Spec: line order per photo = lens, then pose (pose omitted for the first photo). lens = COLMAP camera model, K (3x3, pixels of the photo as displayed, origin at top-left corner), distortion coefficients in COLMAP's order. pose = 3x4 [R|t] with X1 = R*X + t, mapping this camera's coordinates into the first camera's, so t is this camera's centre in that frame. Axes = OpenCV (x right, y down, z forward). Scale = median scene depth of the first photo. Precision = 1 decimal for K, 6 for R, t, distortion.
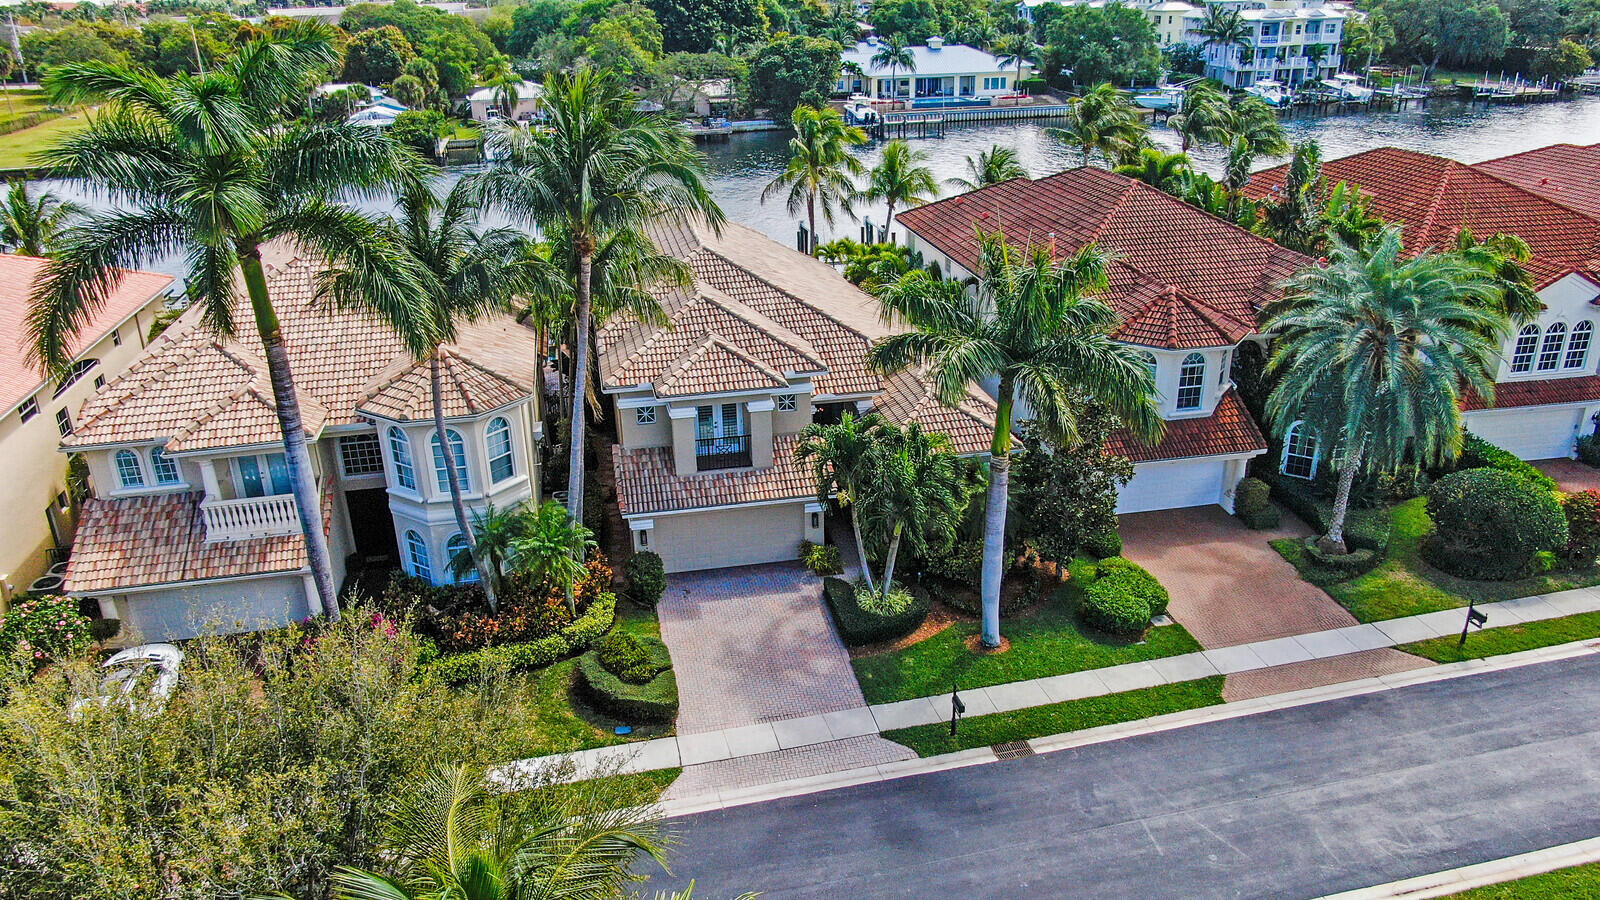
lens RADIAL K [[1165.0, 0, 797.7], [0, 1165.0, 483.4], [0, 0, 1]] dist [-0.023677, 0.001727]
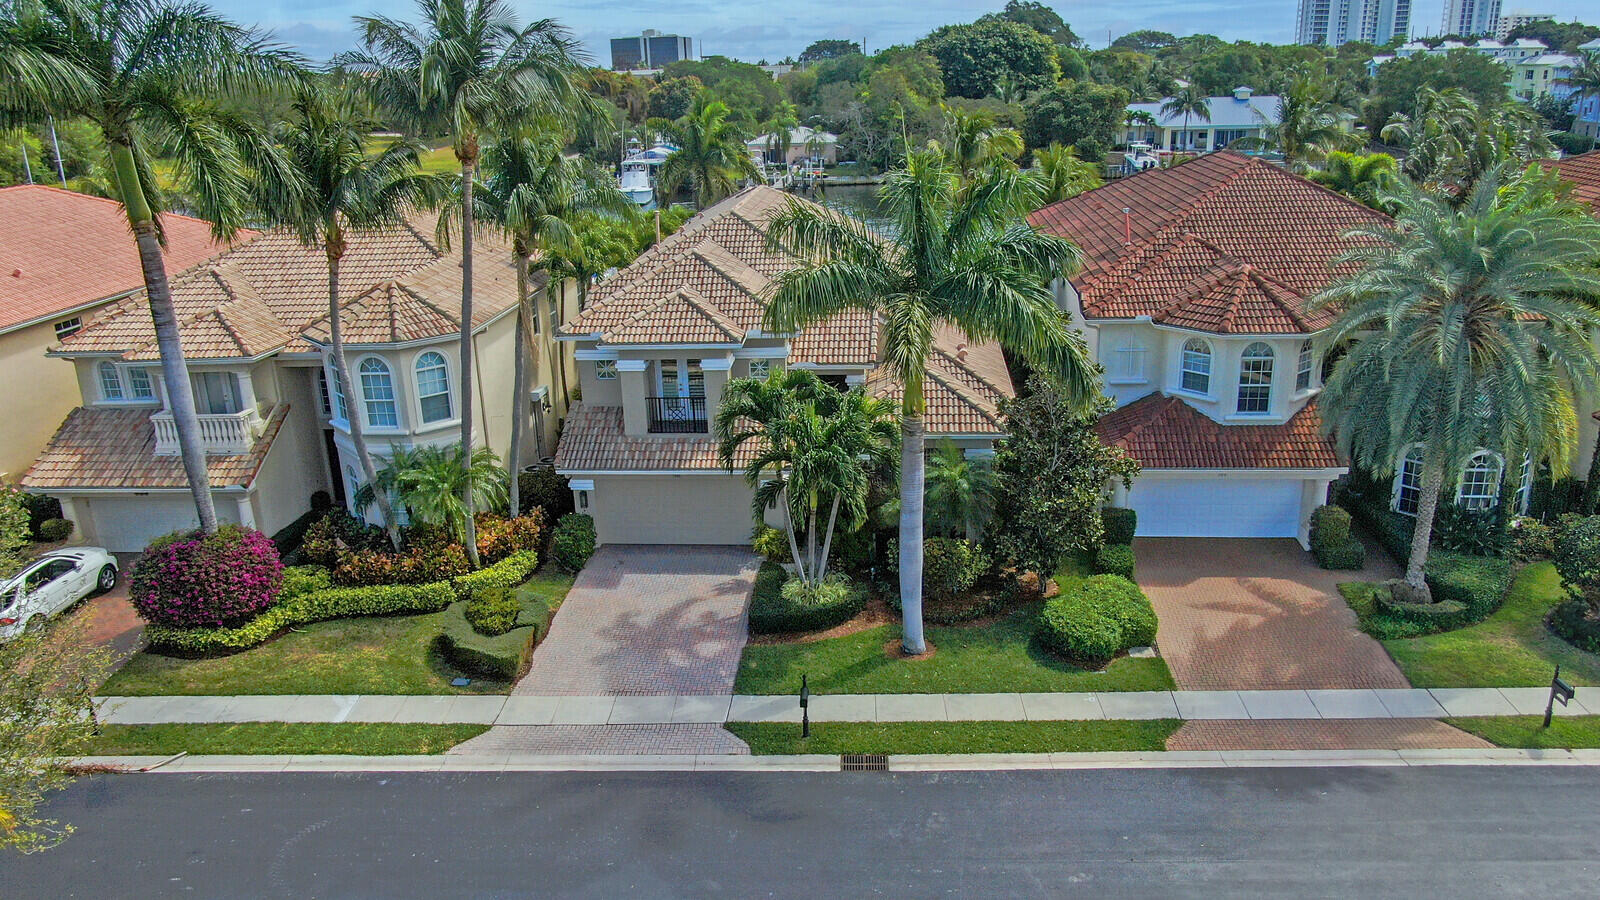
lens RADIAL K [[1196.1, 0, 798.0], [0, 1196.1, 487.4], [0, 0, 1]] dist [-0.025283, 0.004776]
pose [[0.960849, 0.085145, -0.263664, 0.279657], [-0.101655, 0.993583, -0.049597, 0.067045], [0.257749, 0.074458, 0.963339, 0.131346]]
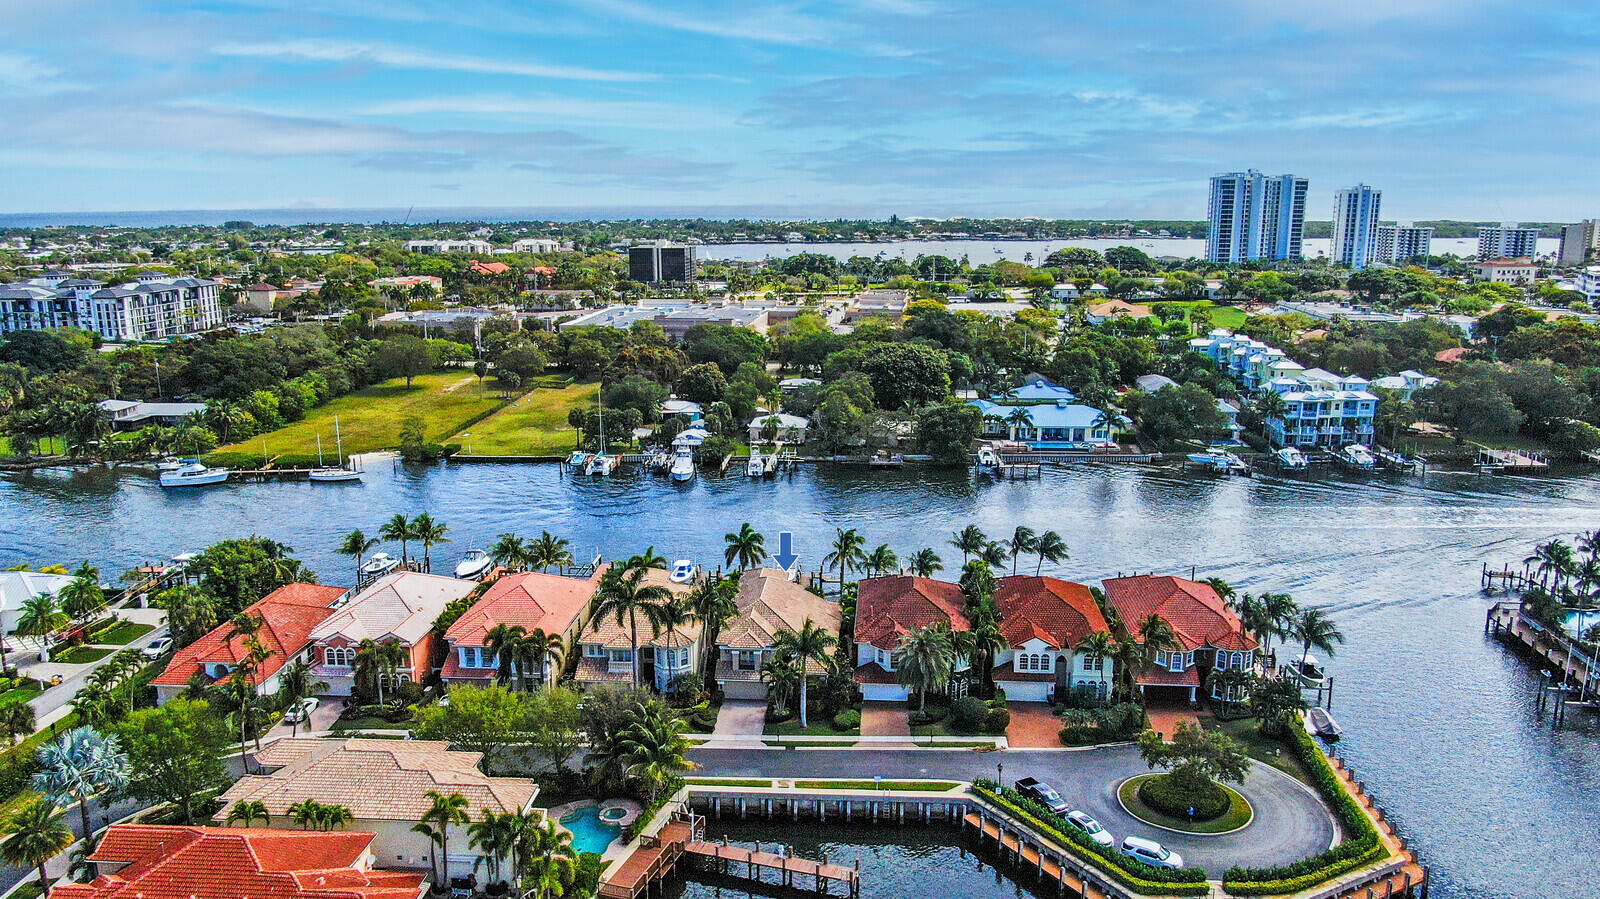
lens RADIAL K [[1191.2, 0, 797.6], [0, 1191.2, 489.5], [0, 0, 1]] dist [-0.045520, 0.001803]
pose [[0.963512, 0.083713, -0.254236, 0.950352], [-0.125377, 0.980340, -0.152360, -0.017488], [0.236483, 0.178677, 0.955066, -2.472147]]
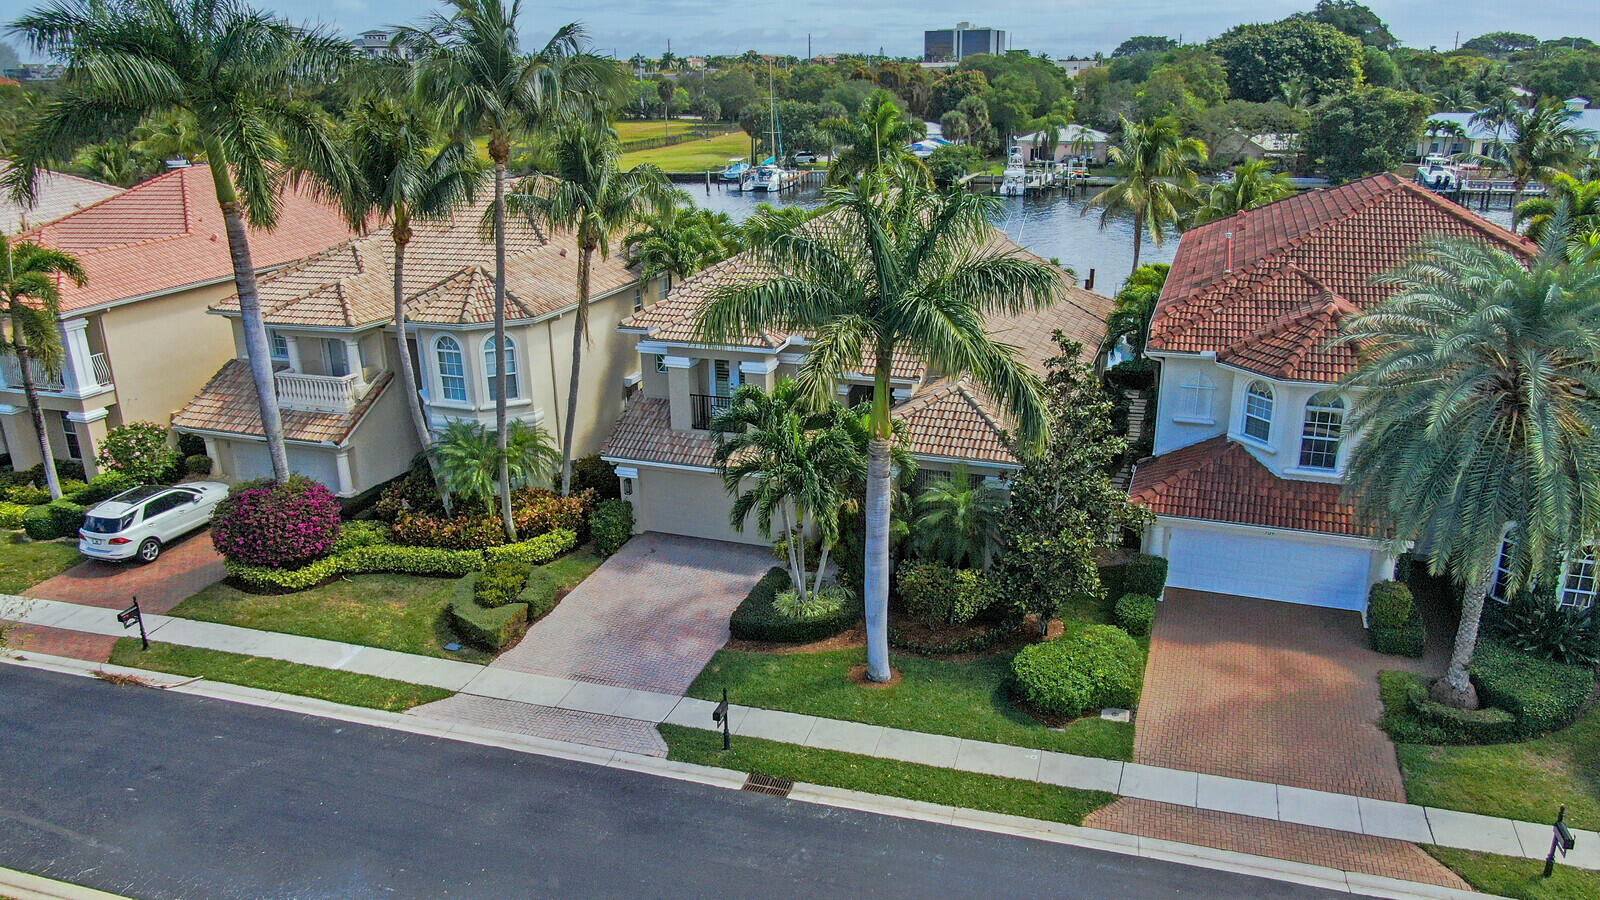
lens RADIAL K [[1165.0, 0, 797.7], [0, 1165.0, 483.4], [0, 0, 1]] dist [-0.023677, 0.001727]
pose [[0.857147, 0.183689, -0.481205, 0.449070], [-0.209930, 0.977716, -0.000717, 0.015611], [0.470350, 0.101634, 0.876608, 0.224317]]
